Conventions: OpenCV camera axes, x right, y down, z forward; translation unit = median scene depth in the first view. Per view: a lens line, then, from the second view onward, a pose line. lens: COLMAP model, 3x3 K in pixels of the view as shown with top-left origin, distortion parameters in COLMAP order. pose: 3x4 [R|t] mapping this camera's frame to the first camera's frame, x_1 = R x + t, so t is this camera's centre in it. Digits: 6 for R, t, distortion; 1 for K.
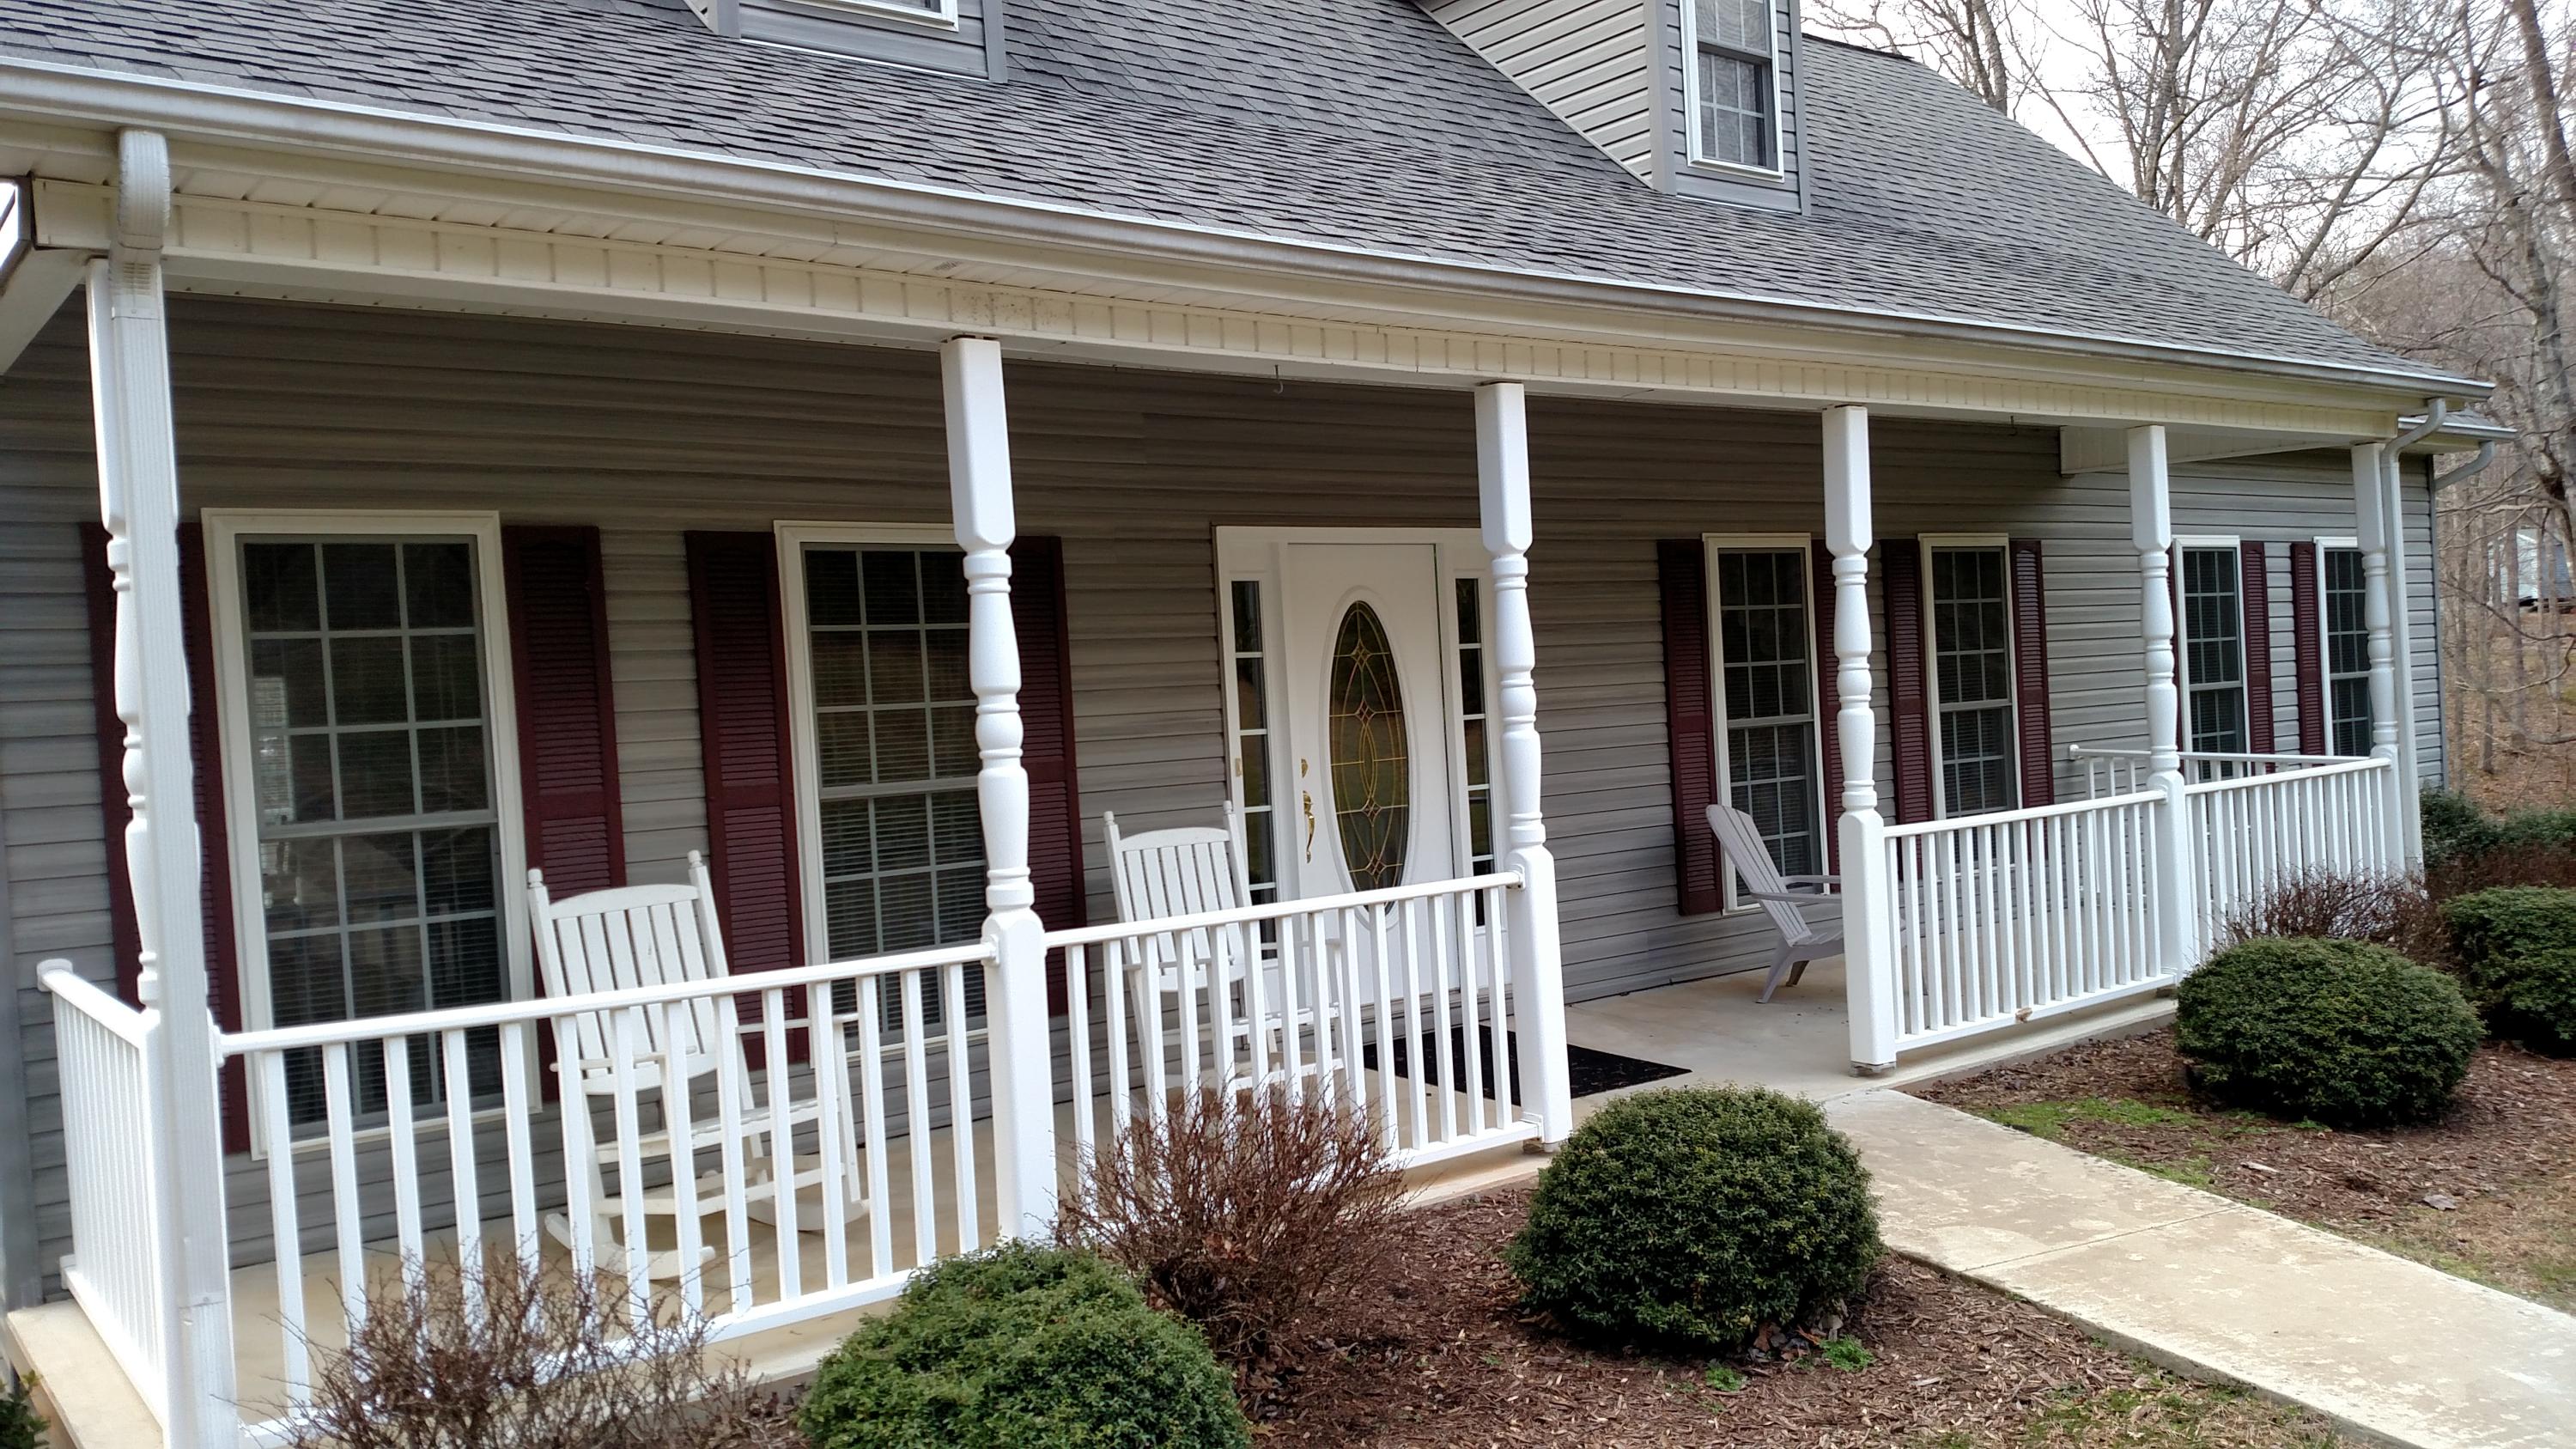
lens RADIAL K [[1973.4, 0, 1287.3], [0, 1973.4, 758.3], [0, 0, 1]] dist [0.133870, -0.227370]
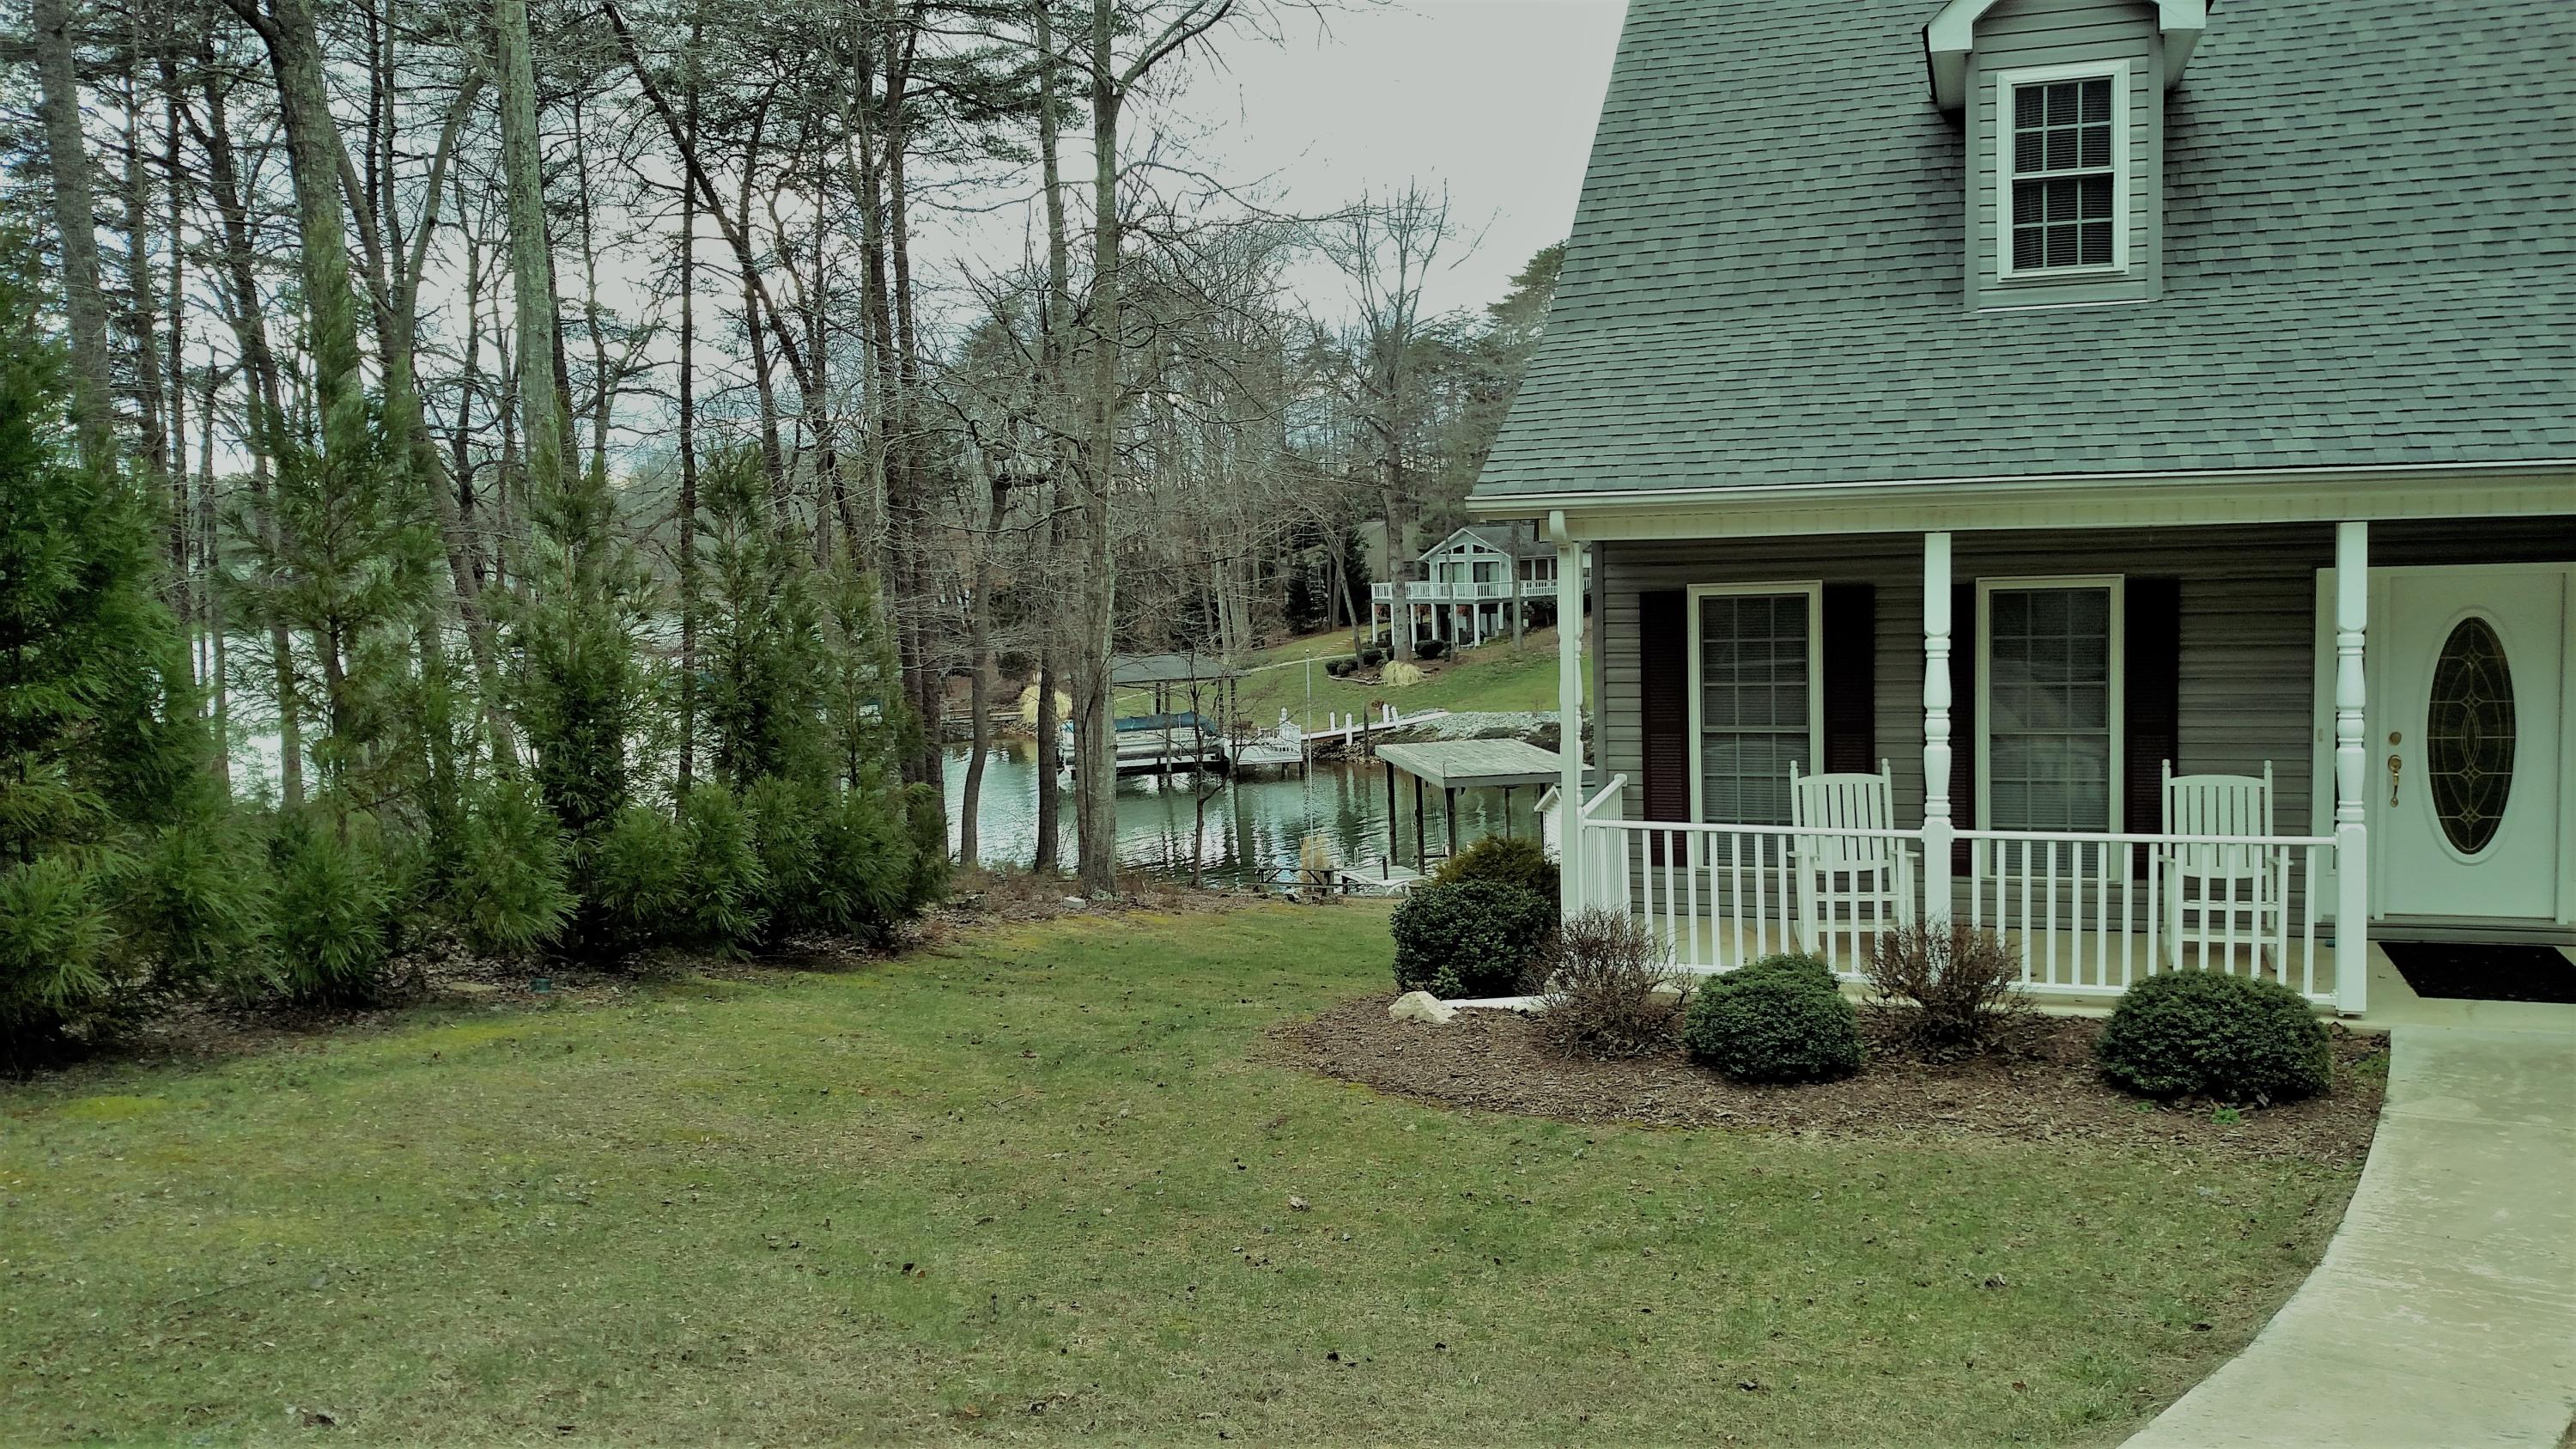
lens RADIAL K [[2000.2, 0, 1290.9], [0, 2000.2, 721.0], [0, 0, 1]] dist [0.209200, -0.418872]
pose [[0.545386, 0.110423, -0.830880, 1.036036], [-0.024075, 0.992939, 0.116157, -0.207448], [0.837839, -0.043347, 0.544194, -0.575793]]
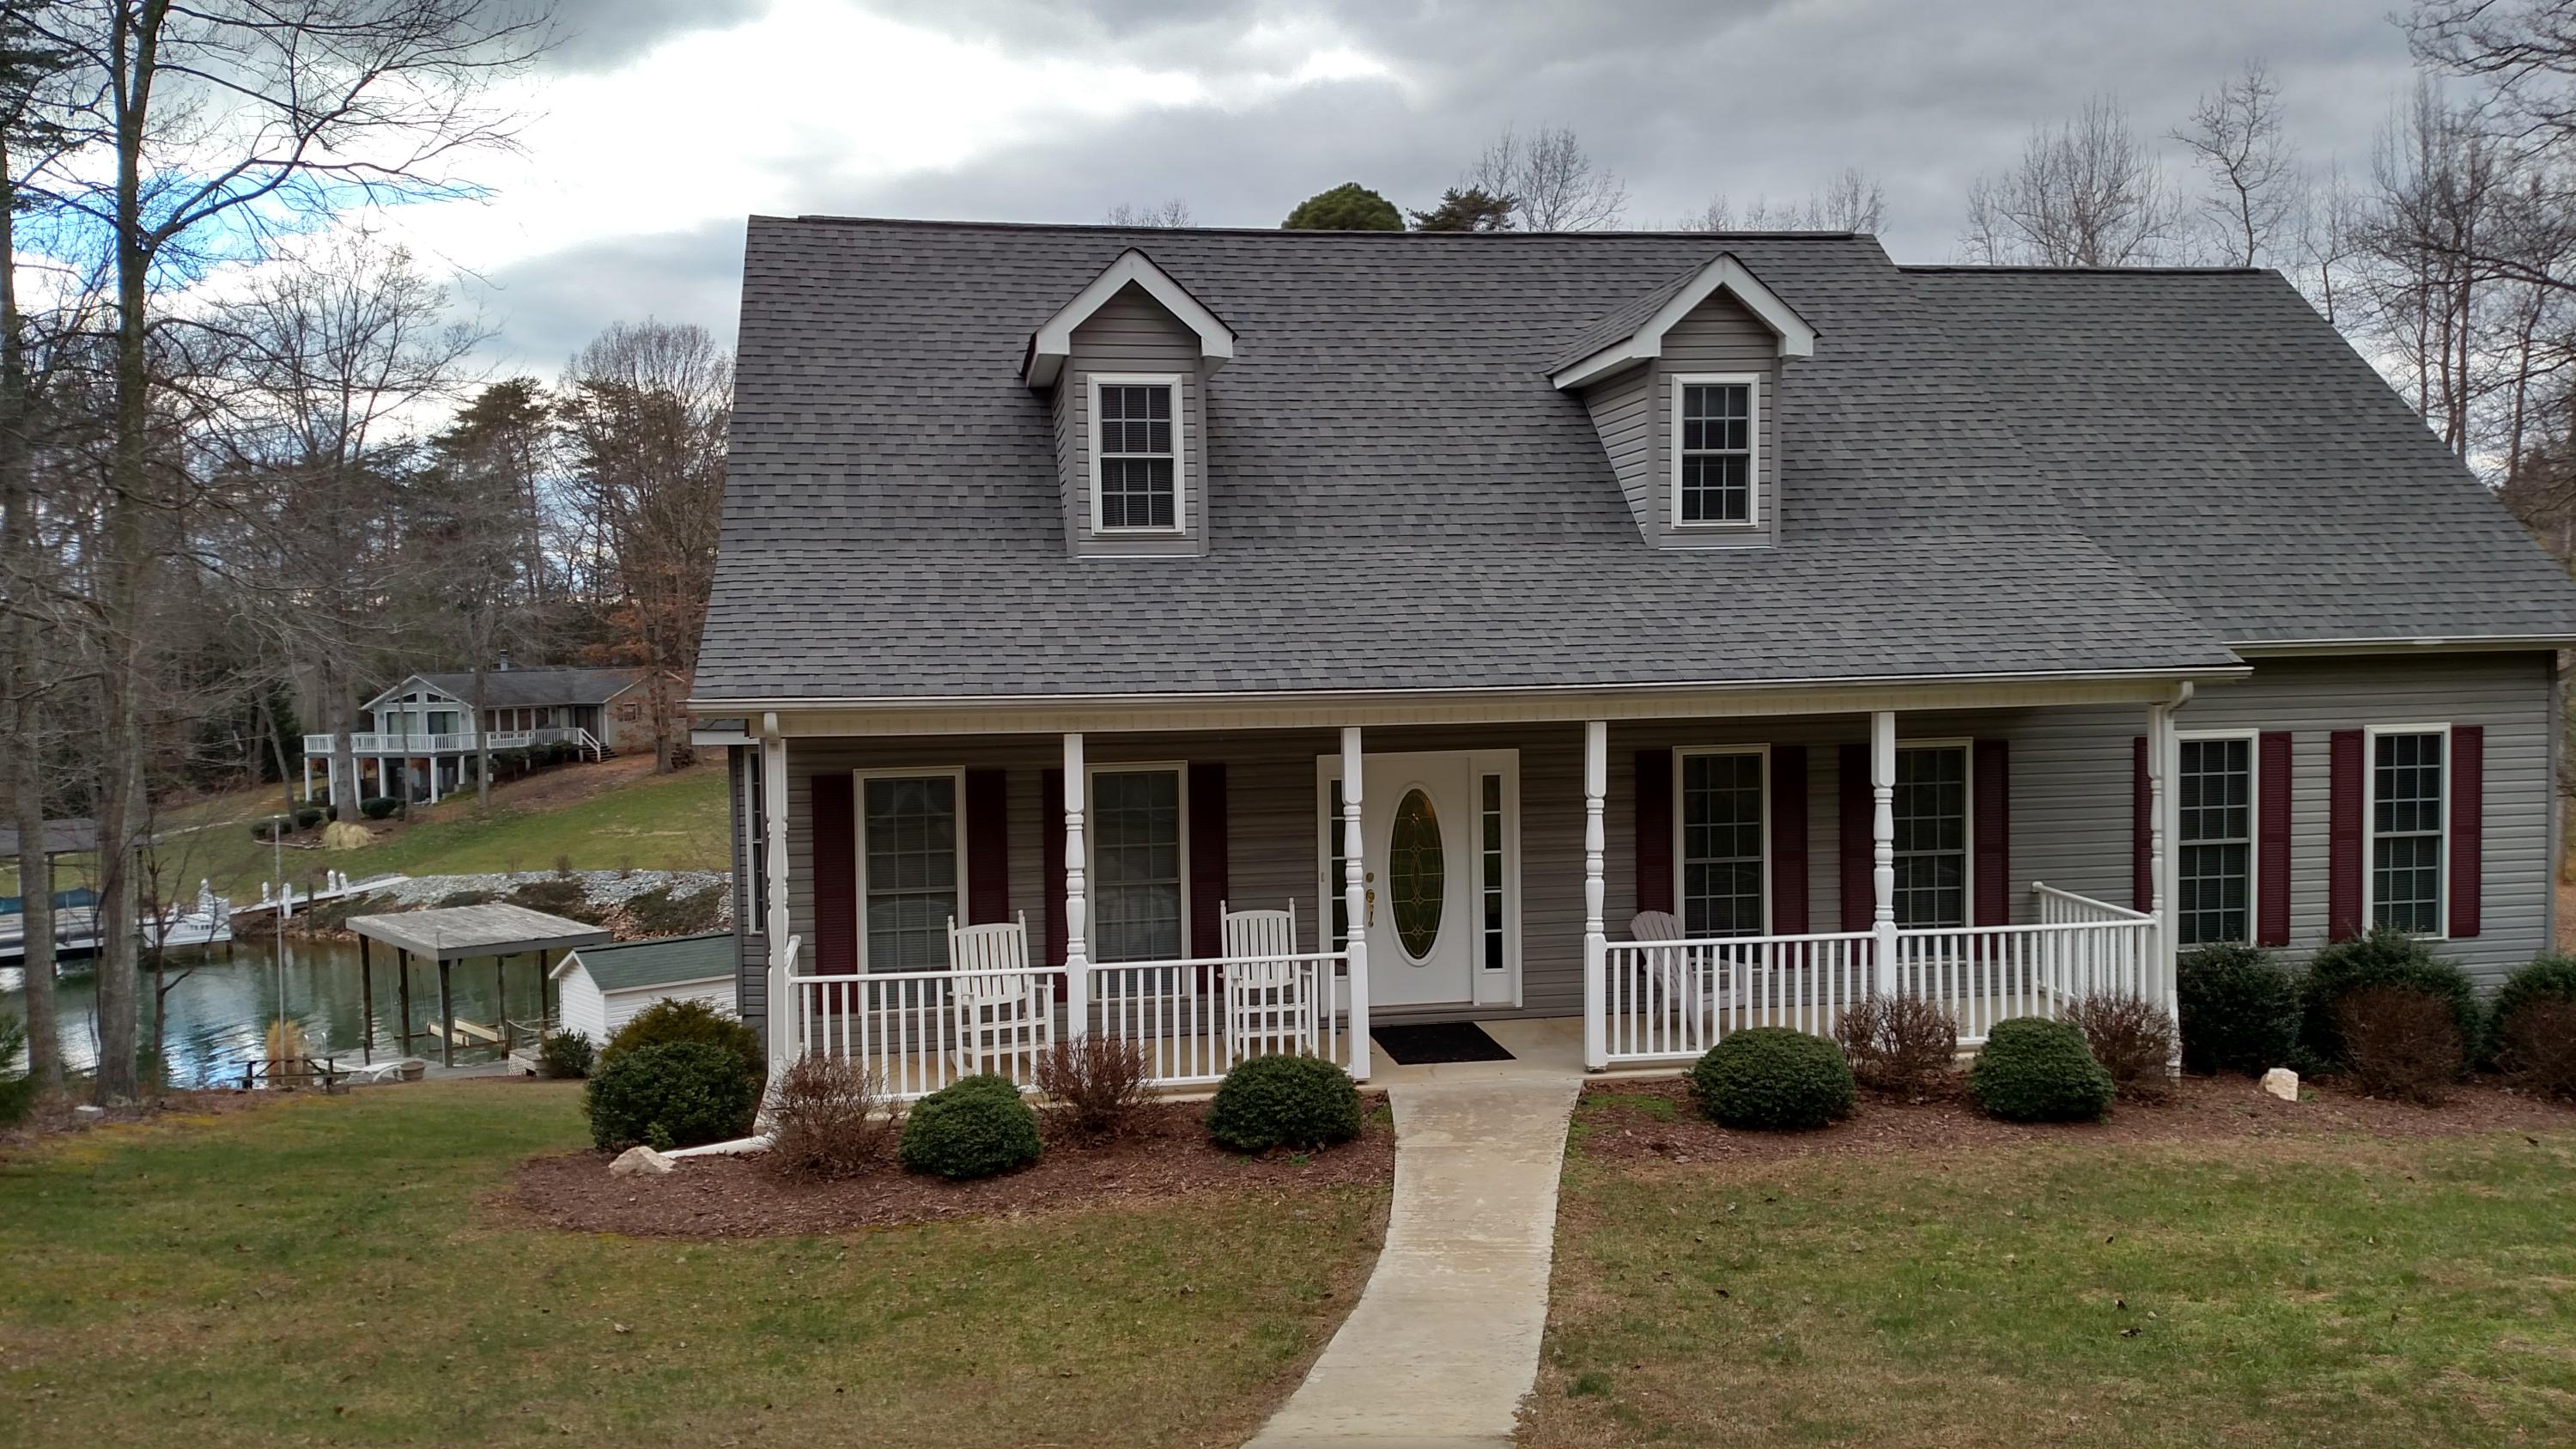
lens RADIAL K [[2000.2, 0, 1290.9], [0, 2000.2, 721.0], [0, 0, 1]] dist [0.209200, -0.418872]
pose [[0.880510, 0.048350, -0.471555, 1.129738], [-0.039982, 0.998815, 0.027755, -0.263311], [0.472338, -0.005585, 0.881400, -0.997234]]
